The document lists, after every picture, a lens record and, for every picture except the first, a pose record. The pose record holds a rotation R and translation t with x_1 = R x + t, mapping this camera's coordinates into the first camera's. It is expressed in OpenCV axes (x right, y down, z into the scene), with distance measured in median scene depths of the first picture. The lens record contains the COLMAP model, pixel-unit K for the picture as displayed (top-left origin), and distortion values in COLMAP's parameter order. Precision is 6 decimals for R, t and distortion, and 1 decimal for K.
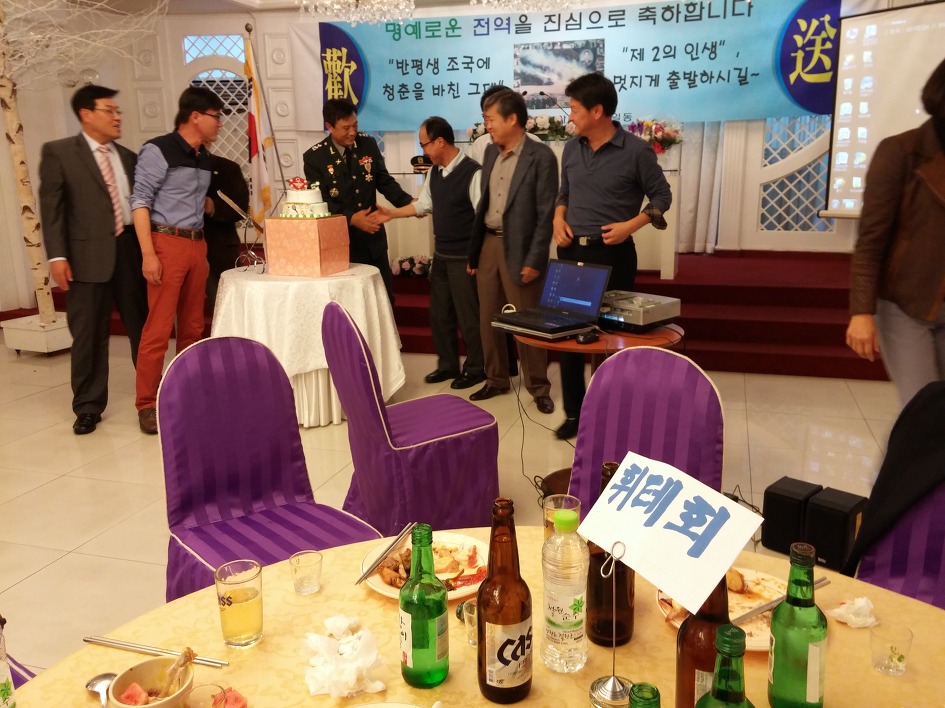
lens RADIAL K [[835.3, 0, 478.0], [0, 835.3, 345.9], [0, 0, 1]] dist [0.077438, -0.108124]
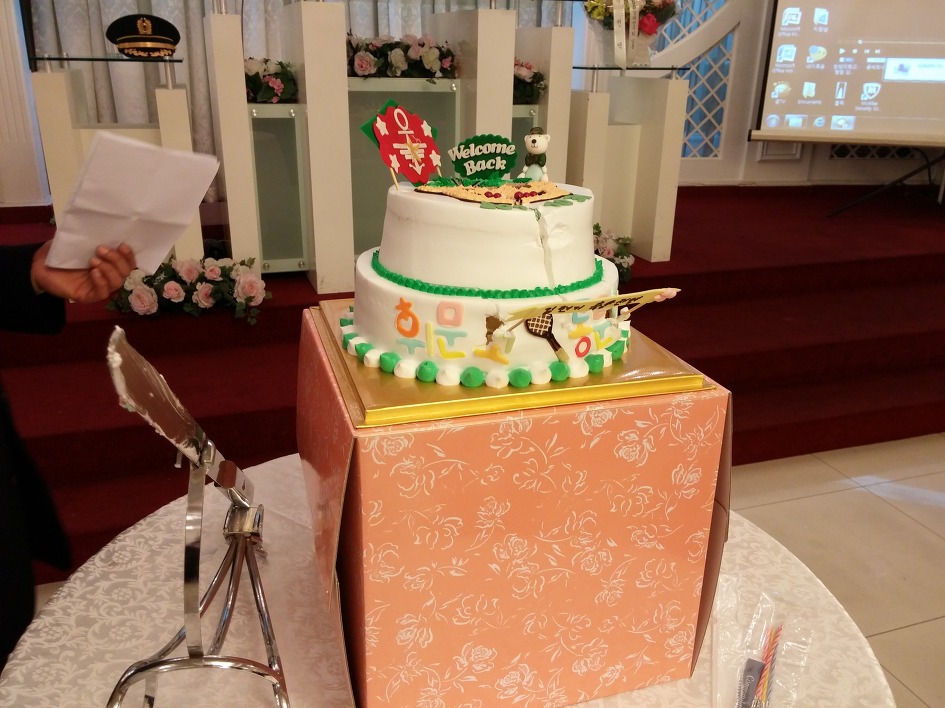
lens RADIAL K [[805.8, 0, 472.3], [0, 805.8, 350.6], [0, 0, 1]] dist [0.069511, -0.086242]
pose [[0.800043, -0.181085, 0.571961, -0.180607], [0.098231, 0.980032, 0.172879, -0.107310], [-0.591846, -0.082127, 0.801856, 0.515480]]
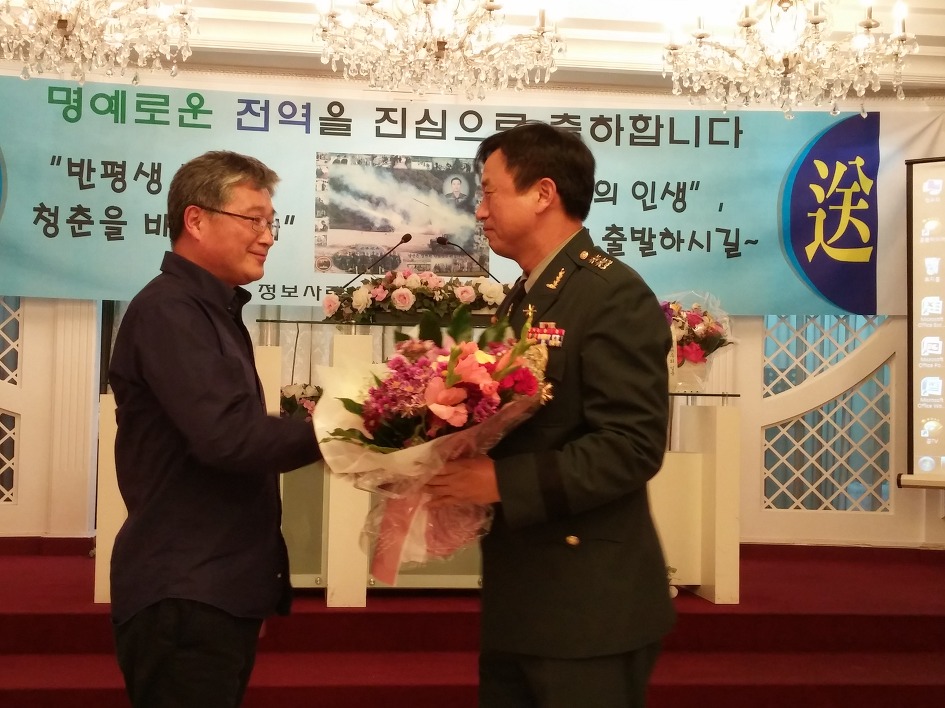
lens RADIAL K [[1404.2, 0, 471.4], [0, 1404.2, 345.5], [0, 0, 1]] dist [0.052479, 0.009343]
pose [[0.909566, 0.046918, 0.412902, -0.230915], [0.057169, 0.970031, -0.236161, -0.031695], [-0.411607, 0.238409, 0.879625, 0.228751]]
